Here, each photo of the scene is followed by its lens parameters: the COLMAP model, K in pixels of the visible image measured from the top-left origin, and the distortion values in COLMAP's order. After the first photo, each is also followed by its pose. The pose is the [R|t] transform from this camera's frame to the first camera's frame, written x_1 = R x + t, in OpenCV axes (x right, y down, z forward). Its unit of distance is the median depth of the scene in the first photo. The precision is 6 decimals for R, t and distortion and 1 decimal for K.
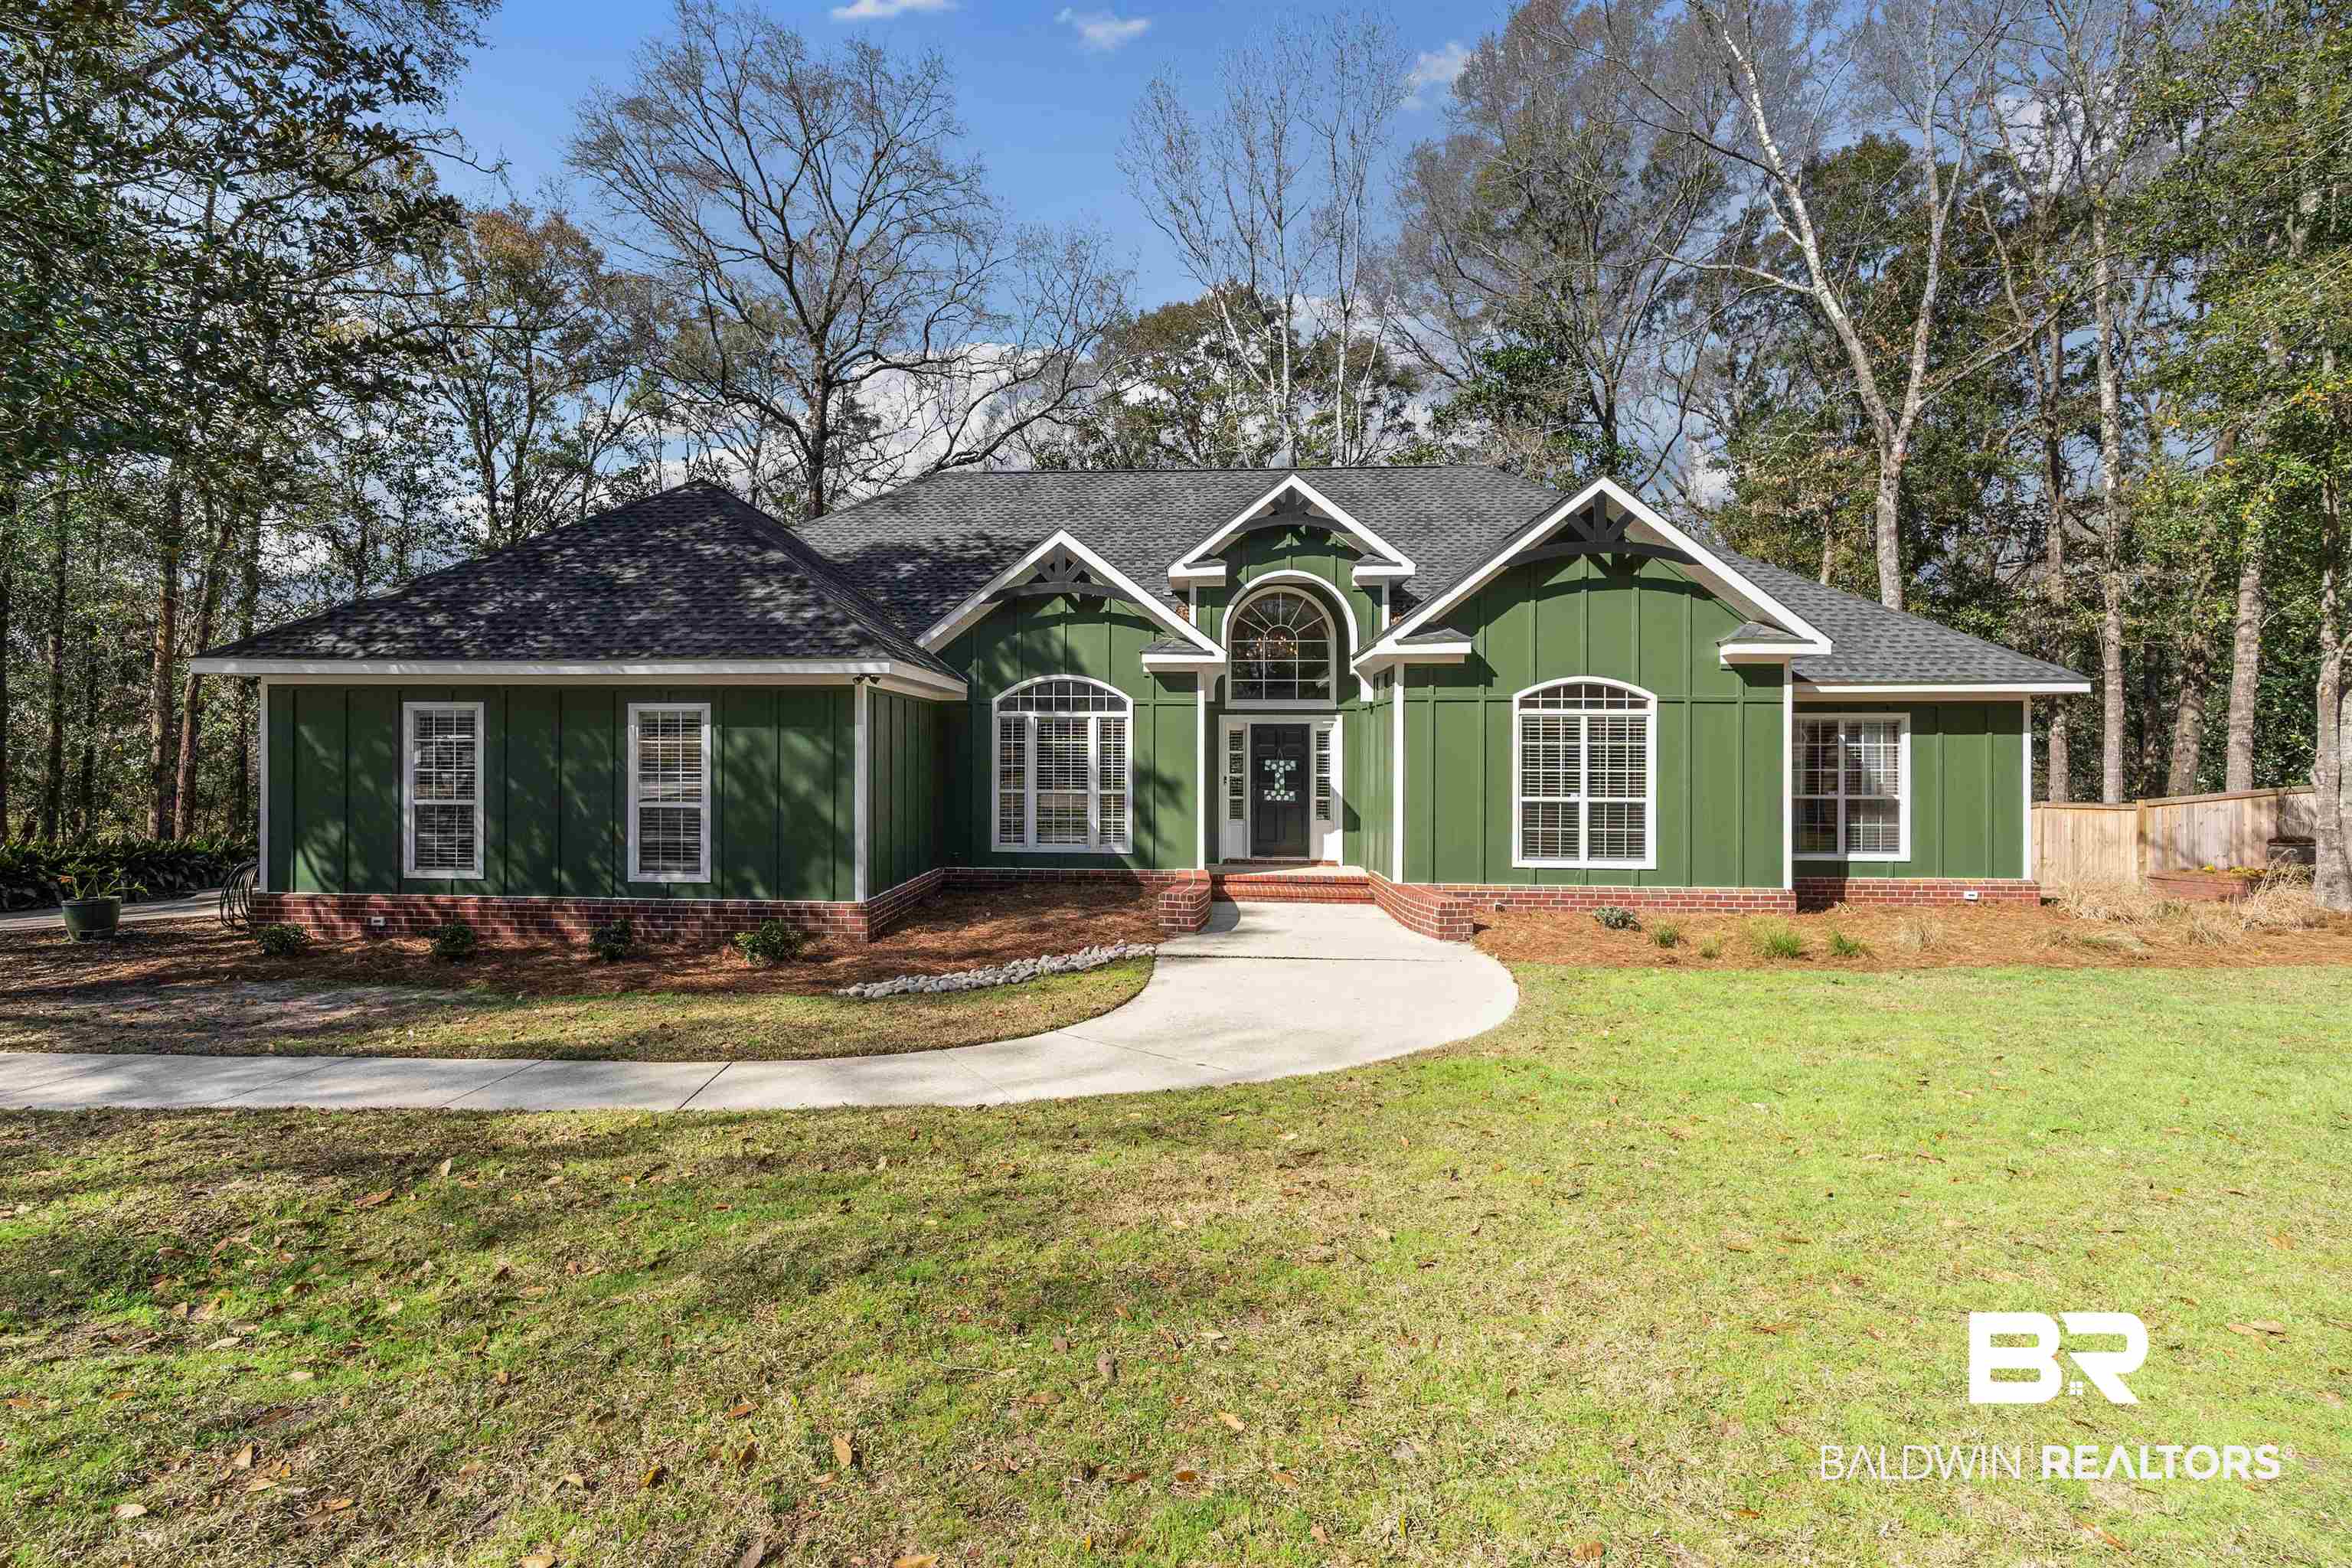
lens RADIAL K [[1028.1, 0, 1140.5], [0, 1028.1, 760.4], [0, 0, 1]] dist [-0.002440, -0.000184]
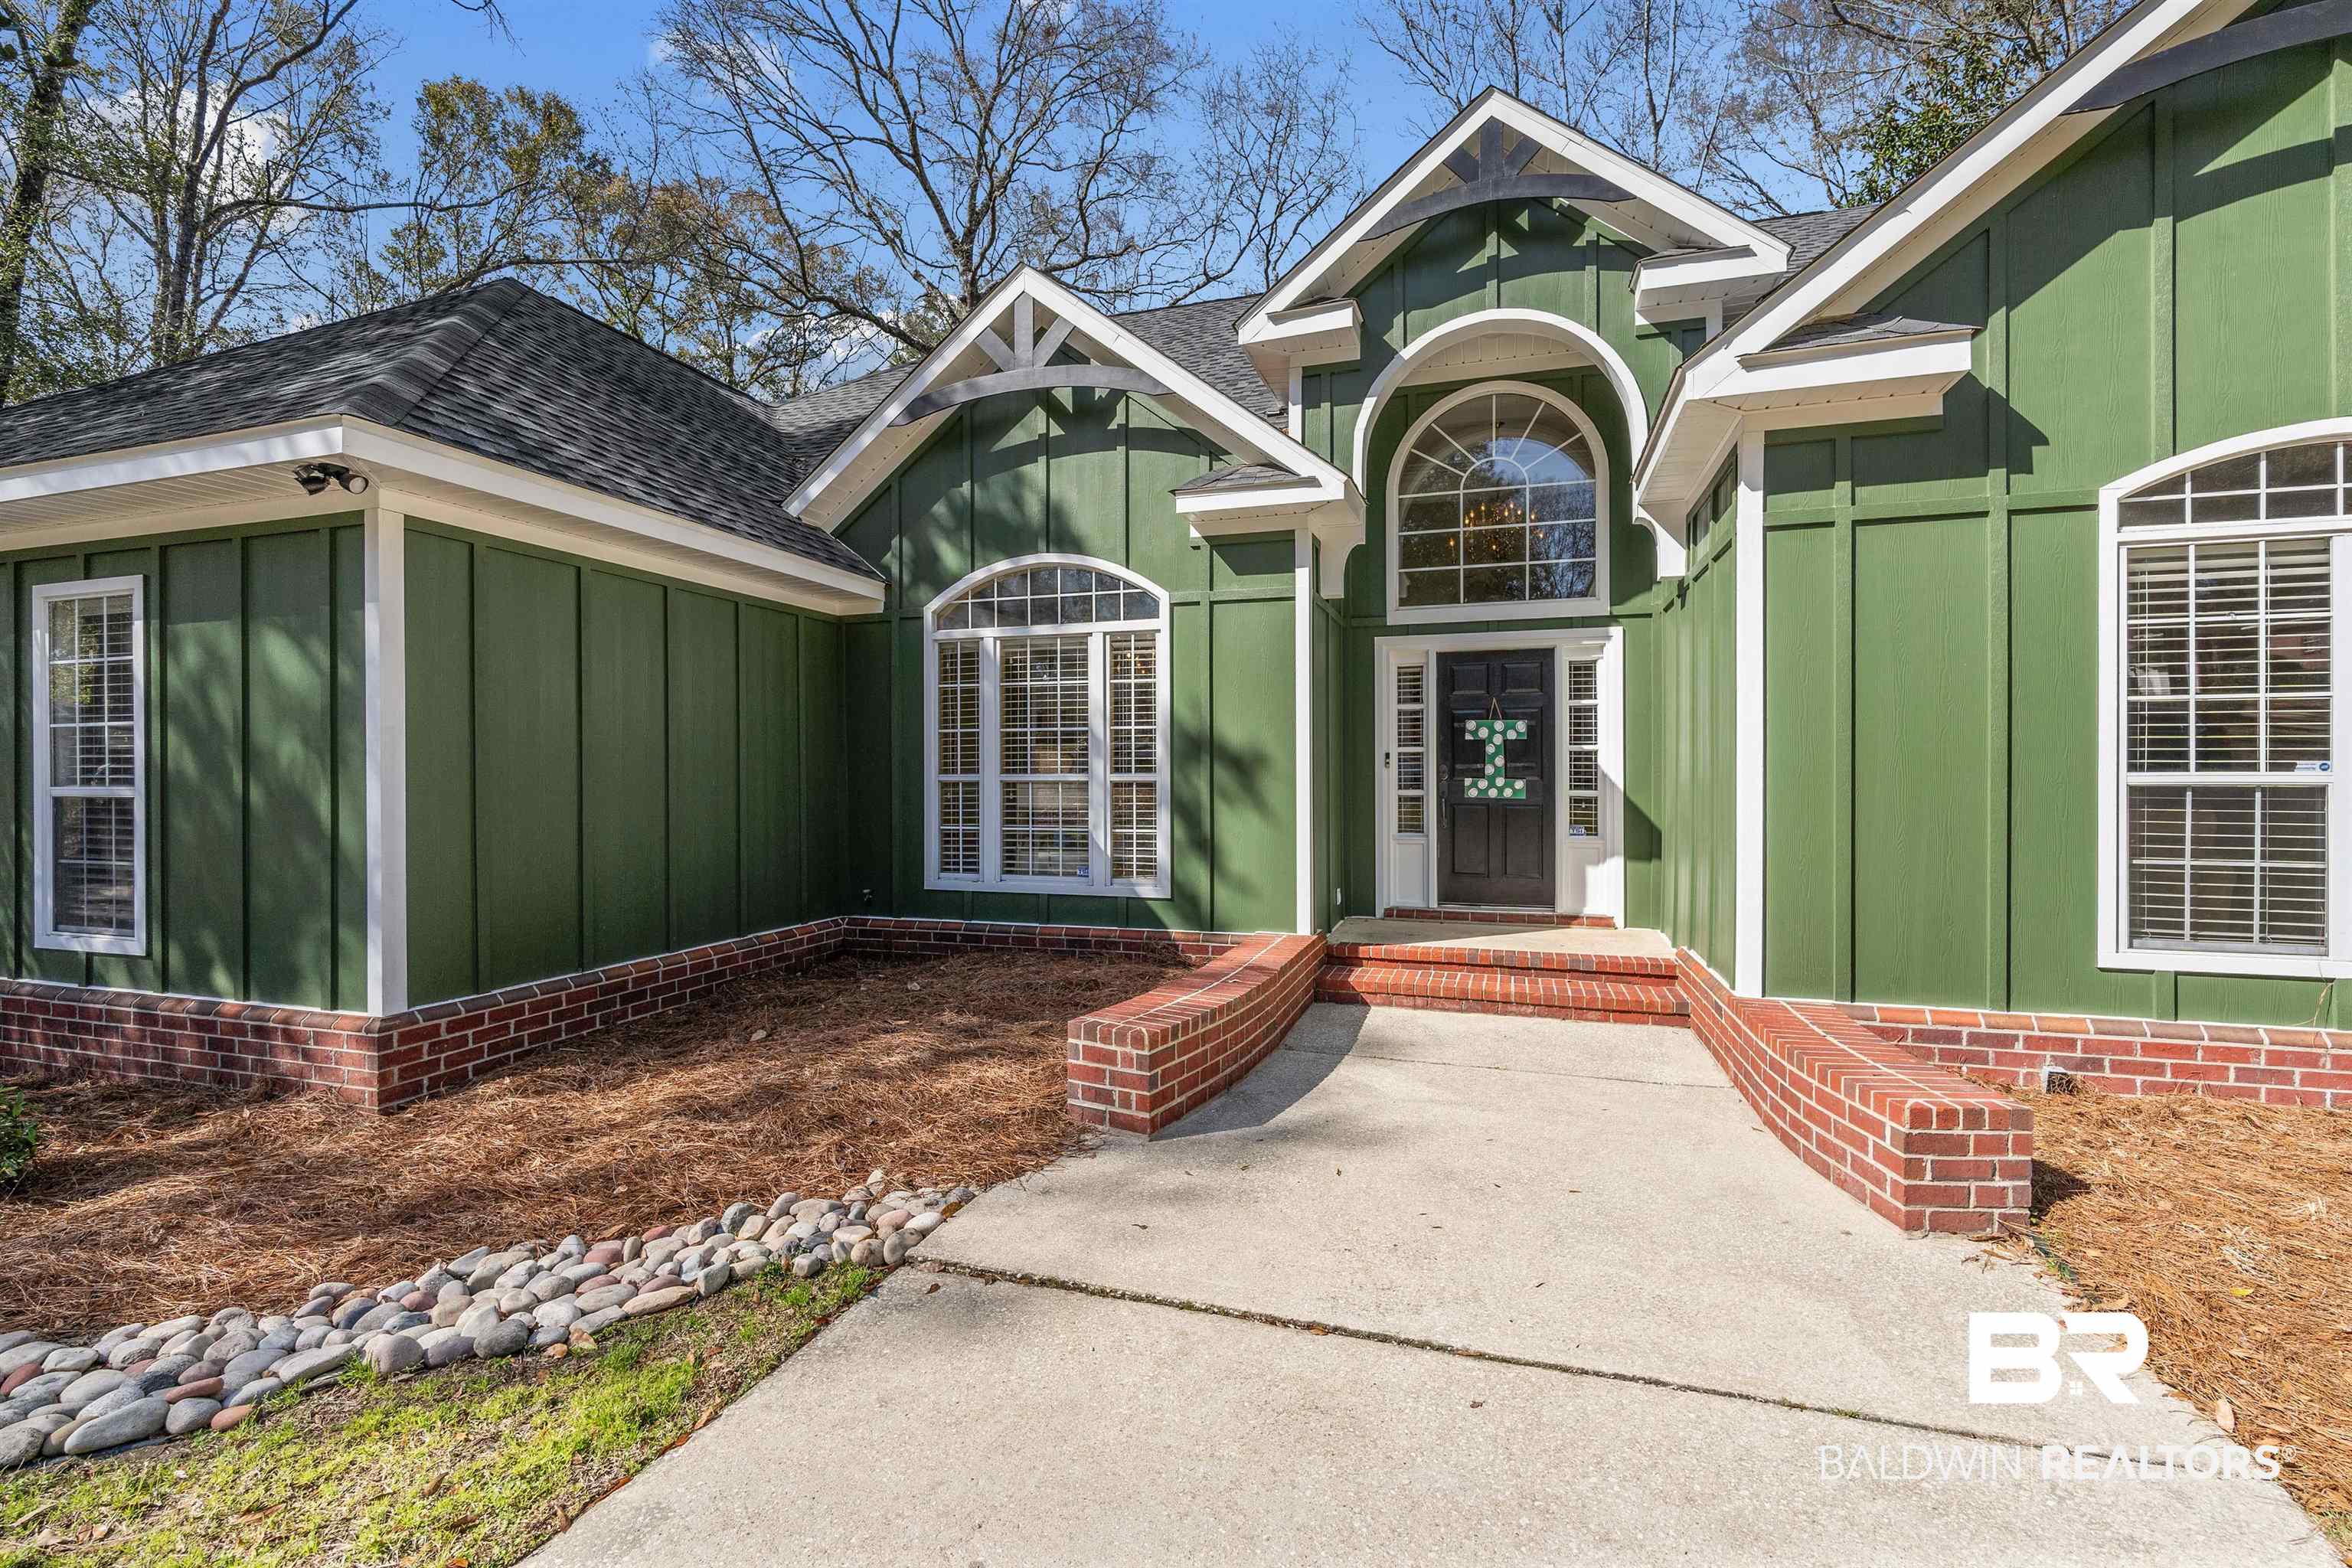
lens RADIAL K [[1028.1, 0, 1194.4], [0, 1028.1, 783.8], [0, 0, 1]] dist [-0.002440, -0.000184]
pose [[0.970714, -0.005320, -0.240179, 0.124562], [0.006507, 0.999970, 0.004152, 0.031765], [0.240150, -0.005594, 0.970720, 0.509434]]
